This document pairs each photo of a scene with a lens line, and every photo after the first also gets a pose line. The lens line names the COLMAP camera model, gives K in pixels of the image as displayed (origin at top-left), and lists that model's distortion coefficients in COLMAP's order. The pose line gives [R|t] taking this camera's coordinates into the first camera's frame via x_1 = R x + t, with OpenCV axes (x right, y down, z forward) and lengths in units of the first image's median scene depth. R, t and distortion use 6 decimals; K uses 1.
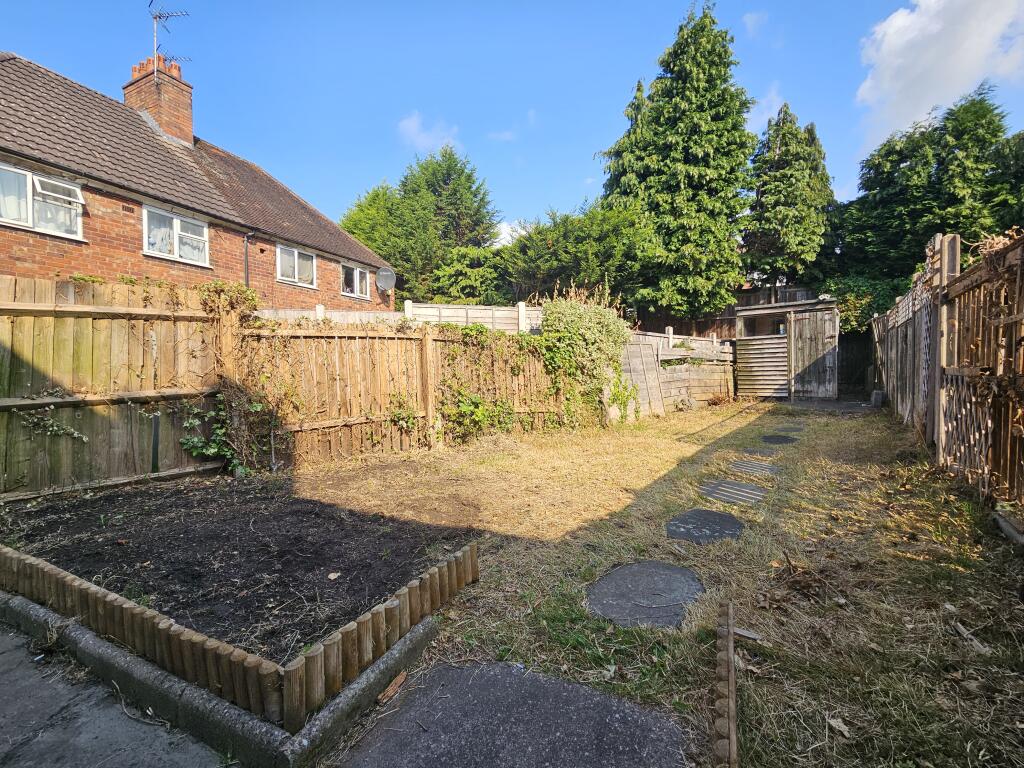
lens RADIAL K [[420.9, 0, 508.6], [0, 420.9, 382.3], [0, 0, 1]] dist [0.000014, -0.000508]
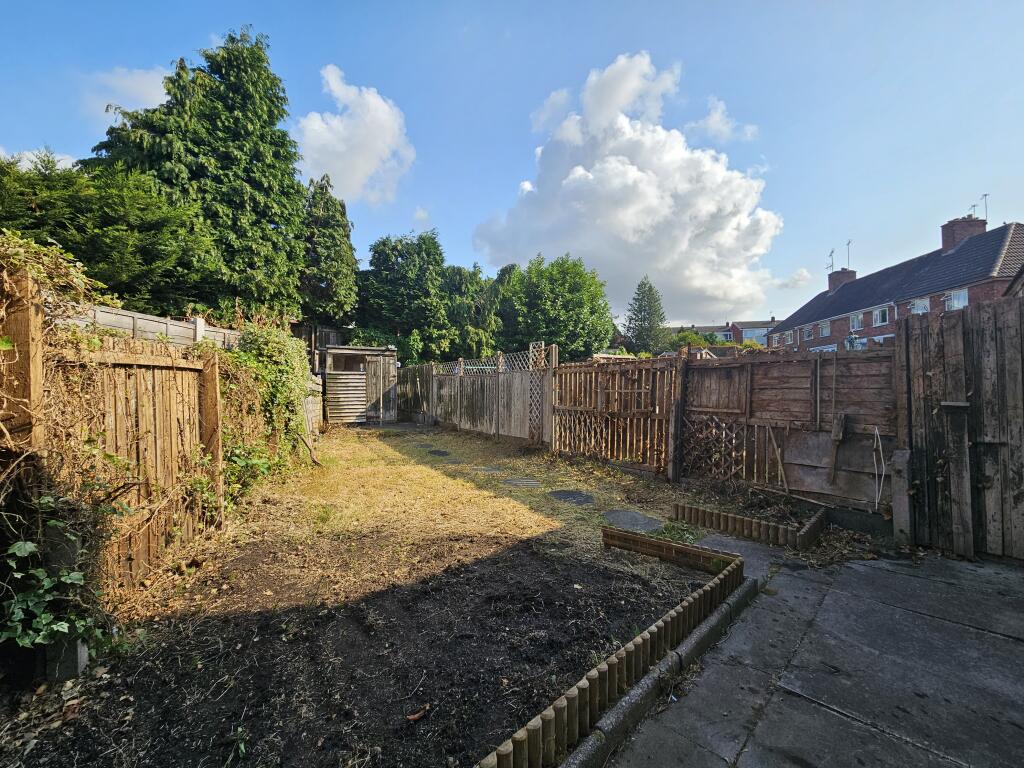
lens RADIAL K [[424.4, 0, 512.0], [0, 424.4, 380.0], [0, 0, 1]] dist [0.000467, -0.000316]
pose [[0.346360, 0.035035, 0.937447, -0.269315], [0.018851, 0.998841, -0.044294, -0.018556], [-0.937912, 0.033013, 0.345298, 0.111886]]
